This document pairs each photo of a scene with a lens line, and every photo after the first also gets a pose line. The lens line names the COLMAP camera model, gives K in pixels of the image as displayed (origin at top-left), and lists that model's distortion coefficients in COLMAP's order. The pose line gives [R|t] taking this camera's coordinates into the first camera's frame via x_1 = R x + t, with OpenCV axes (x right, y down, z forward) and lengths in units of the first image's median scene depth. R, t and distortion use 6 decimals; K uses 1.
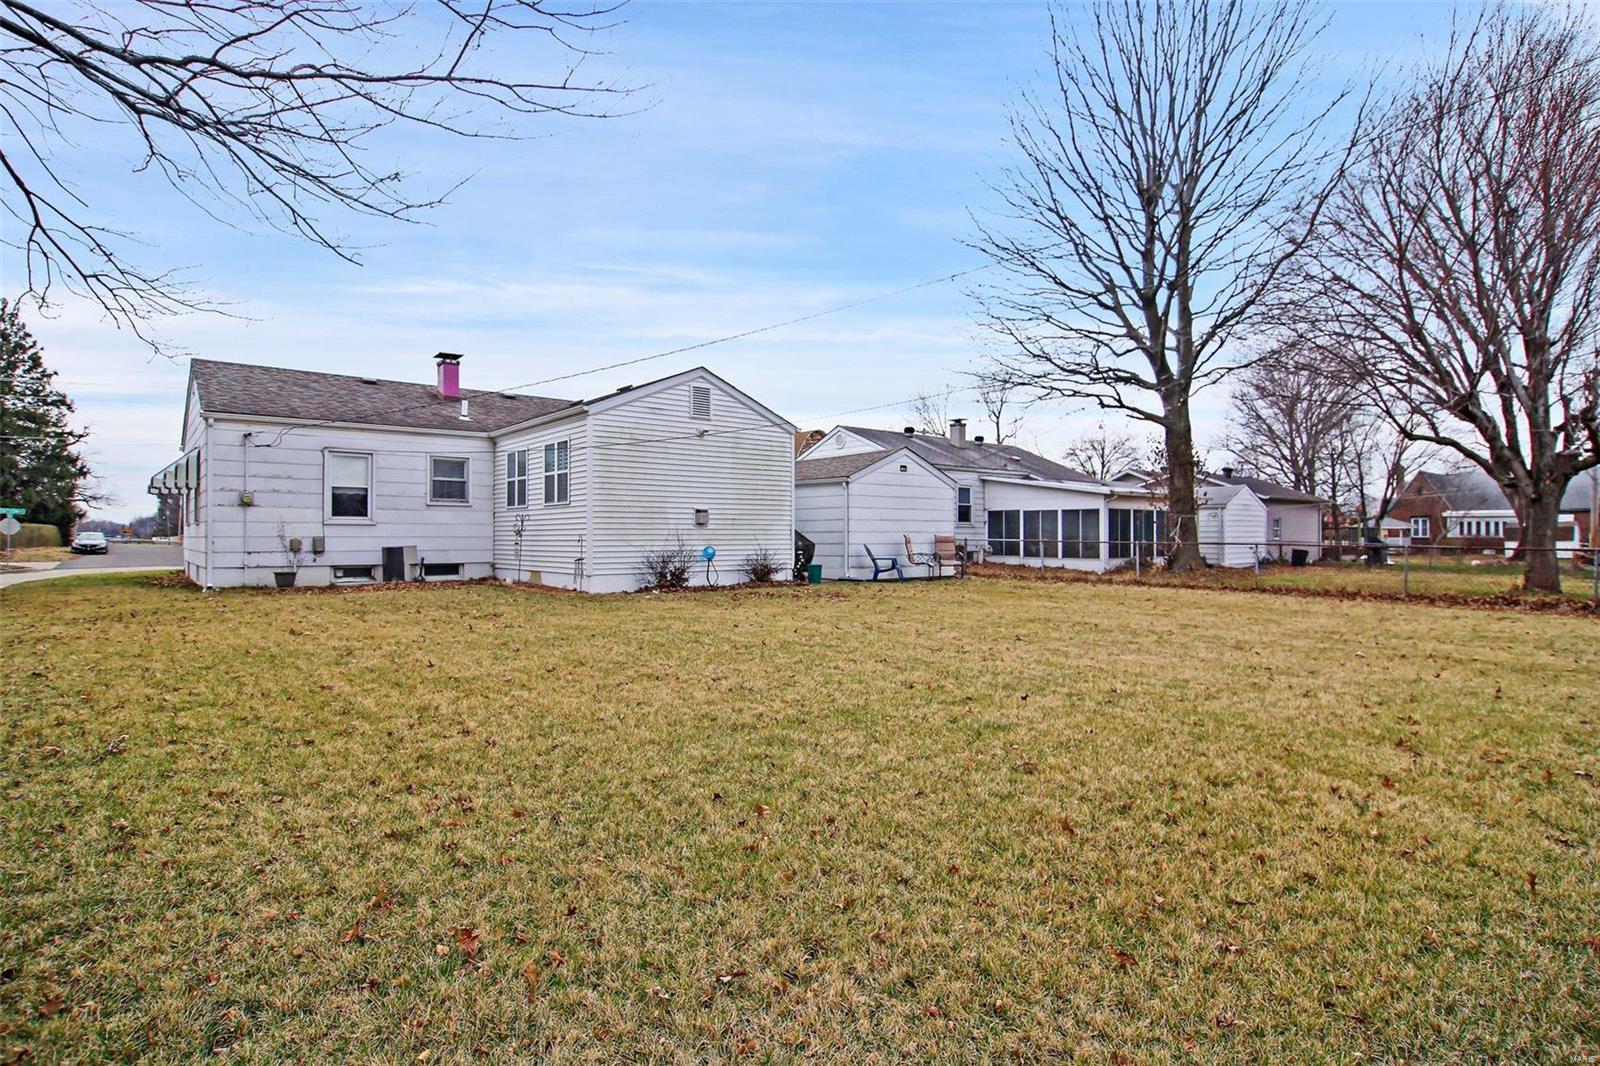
lens RADIAL K [[818.0, 0, 802.7], [0, 818.0, 533.9], [0, 0, 1]] dist [-0.008790, -0.001841]
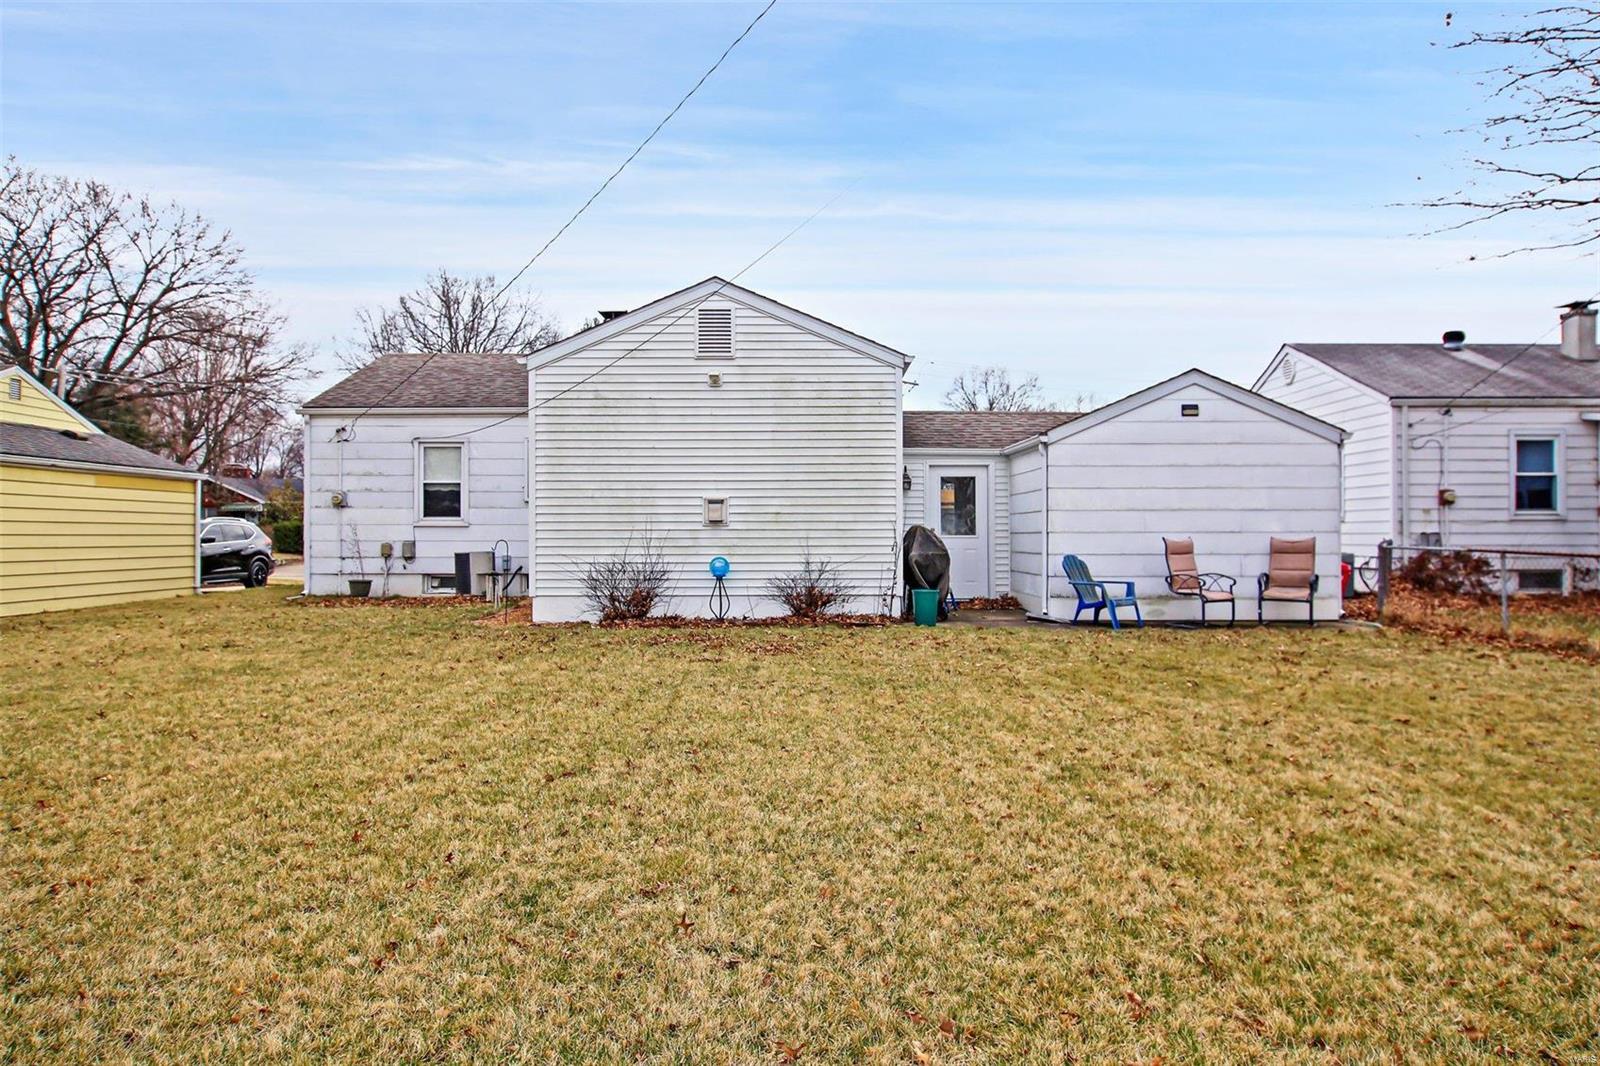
lens RADIAL K [[1032.6, 0, 799.7], [0, 1032.6, 530.4], [0, 0, 1]] dist [-0.004396, -0.000126]
pose [[0.768707, -0.003911, -0.639589, 0.438979], [0.003220, 0.999992, -0.002245, -0.003630], [0.639593, -0.000334, 0.768714, 0.415633]]
